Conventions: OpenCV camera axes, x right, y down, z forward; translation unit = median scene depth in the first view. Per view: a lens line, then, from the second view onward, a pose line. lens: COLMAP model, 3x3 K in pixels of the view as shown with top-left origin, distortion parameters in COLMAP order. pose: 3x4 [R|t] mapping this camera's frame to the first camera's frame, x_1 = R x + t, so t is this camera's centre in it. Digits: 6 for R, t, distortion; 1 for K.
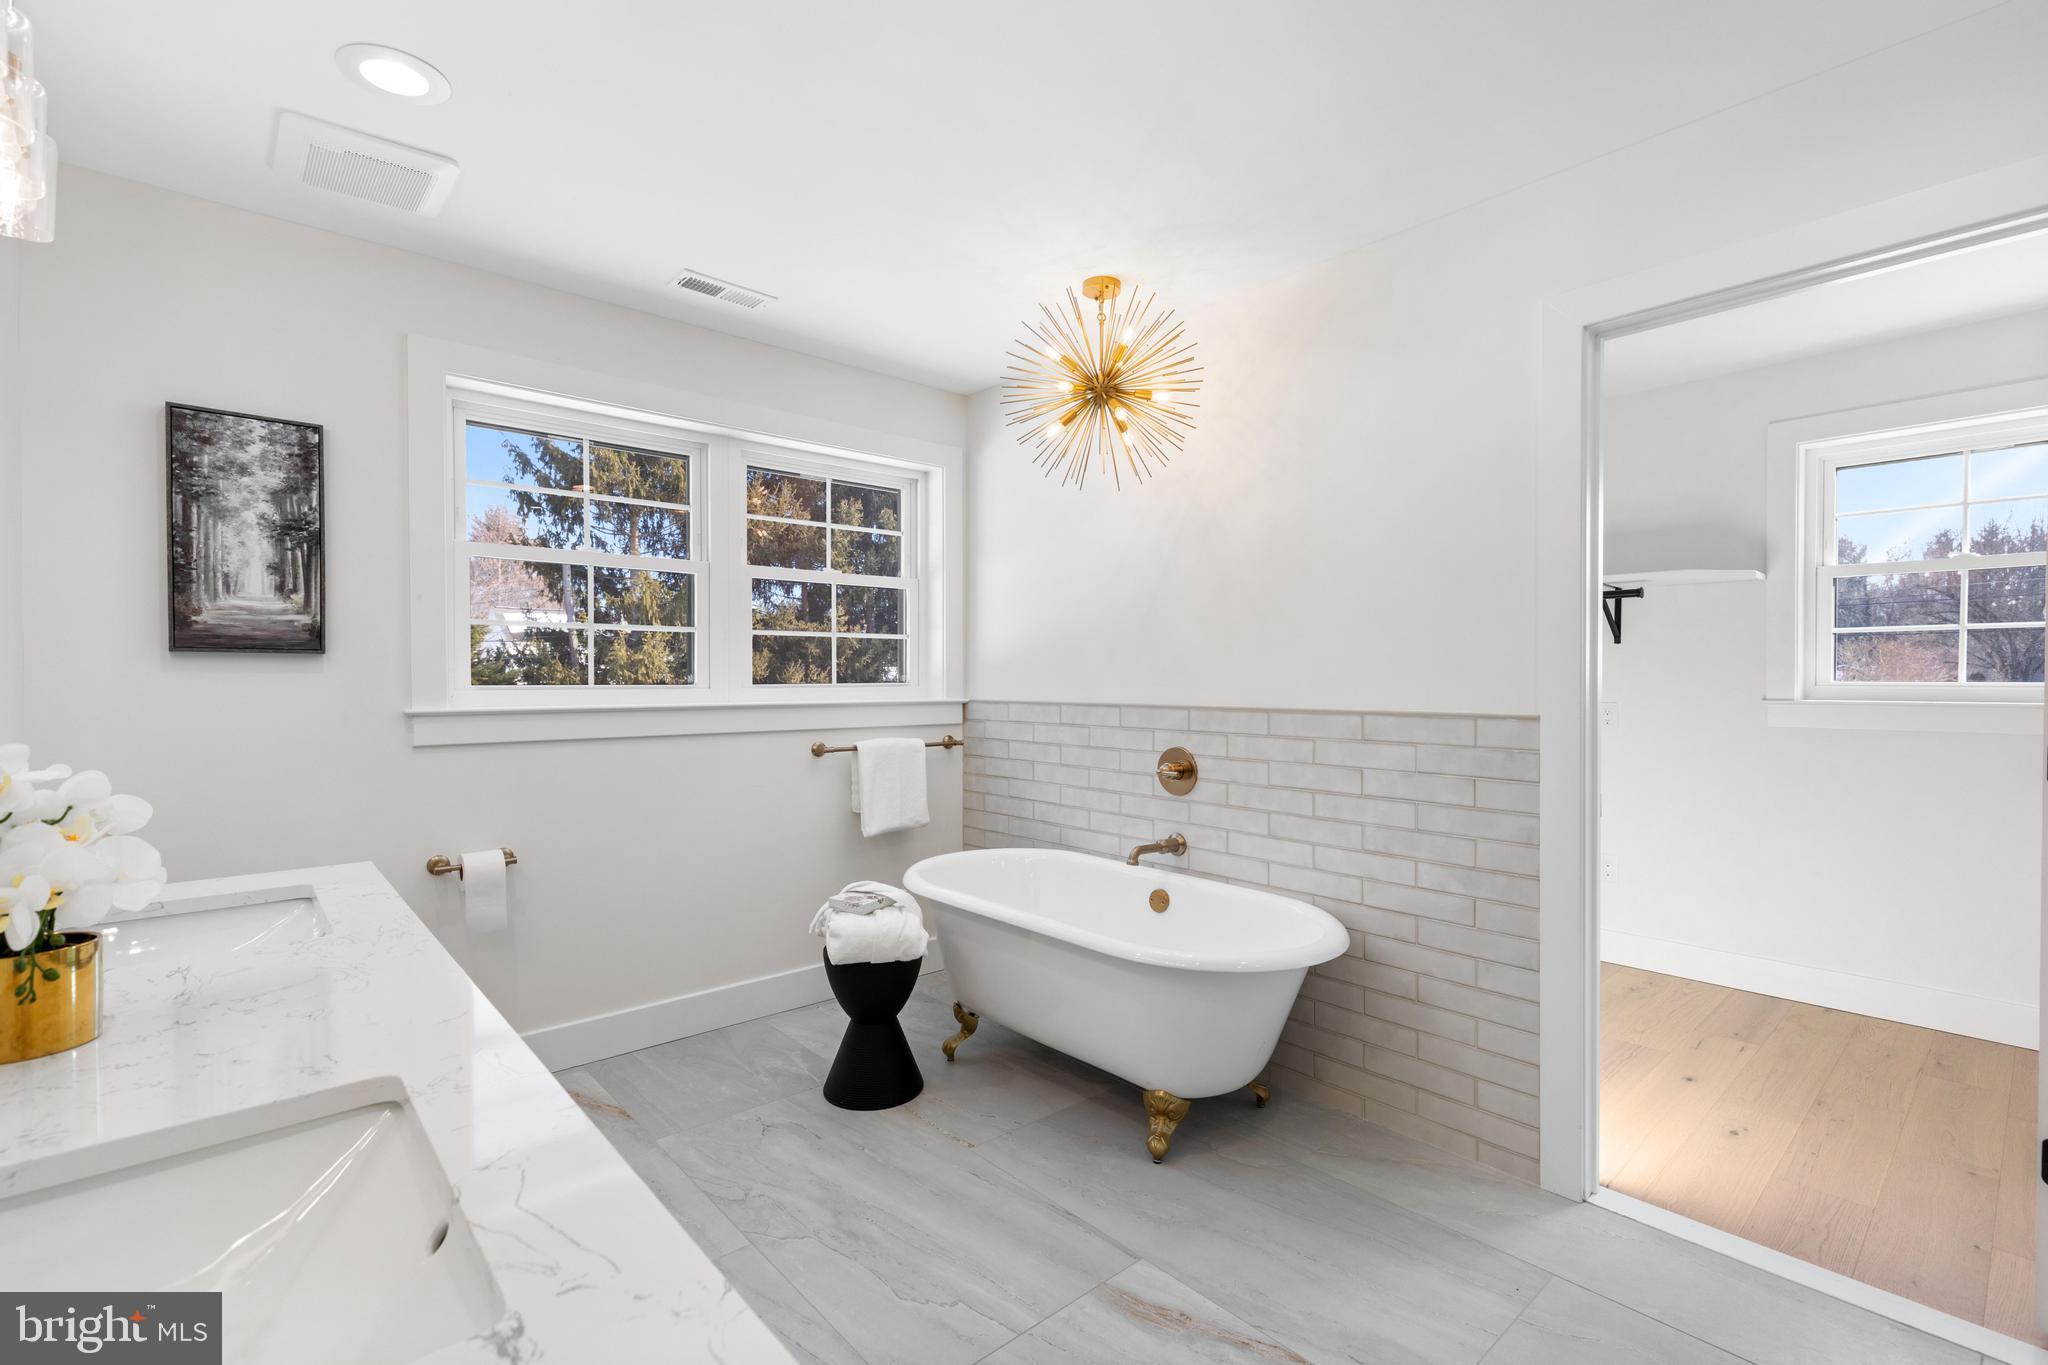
lens RADIAL K [[920.4, 0, 1017.5], [0, 920.4, 666.4], [0, 0, 1]] dist [-0.003015, -0.001203]
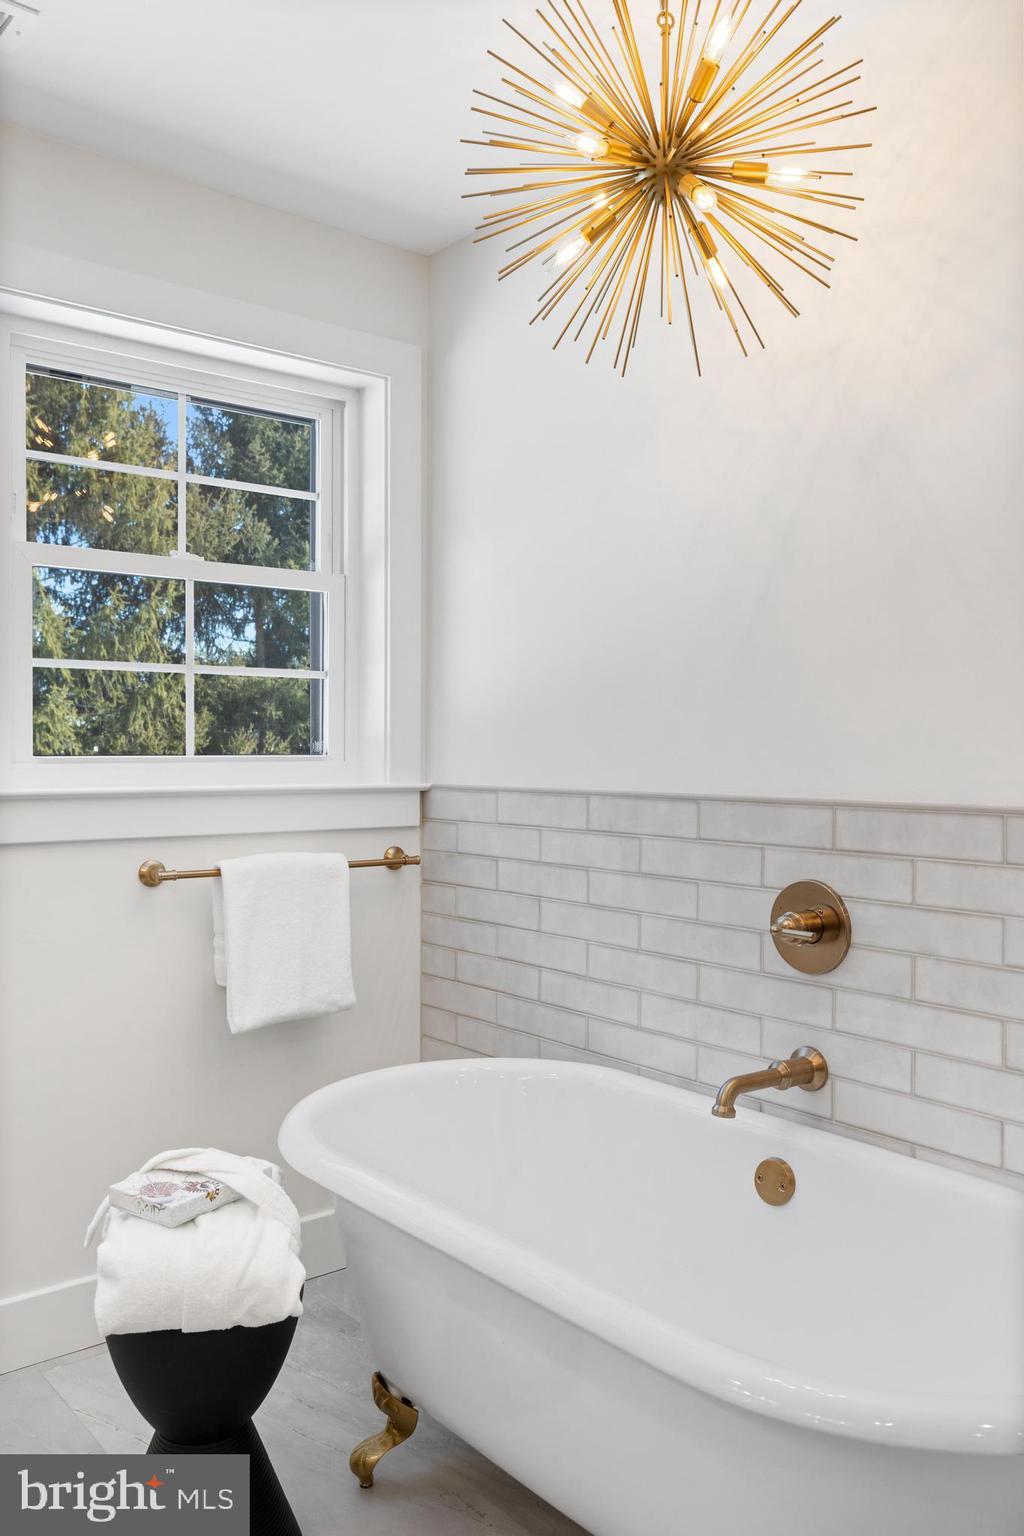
lens RADIAL K [[1225.2, 0, 506.4], [0, 1225.2, 748.0], [0, 0, 1]] dist [-0.001611, -0.001191]
pose [[0.999298, 0.003221, -0.037327, 0.028616], [-0.002818, 0.999937, 0.010867, 0.006348], [0.037359, -0.010754, 0.999244, 0.307359]]
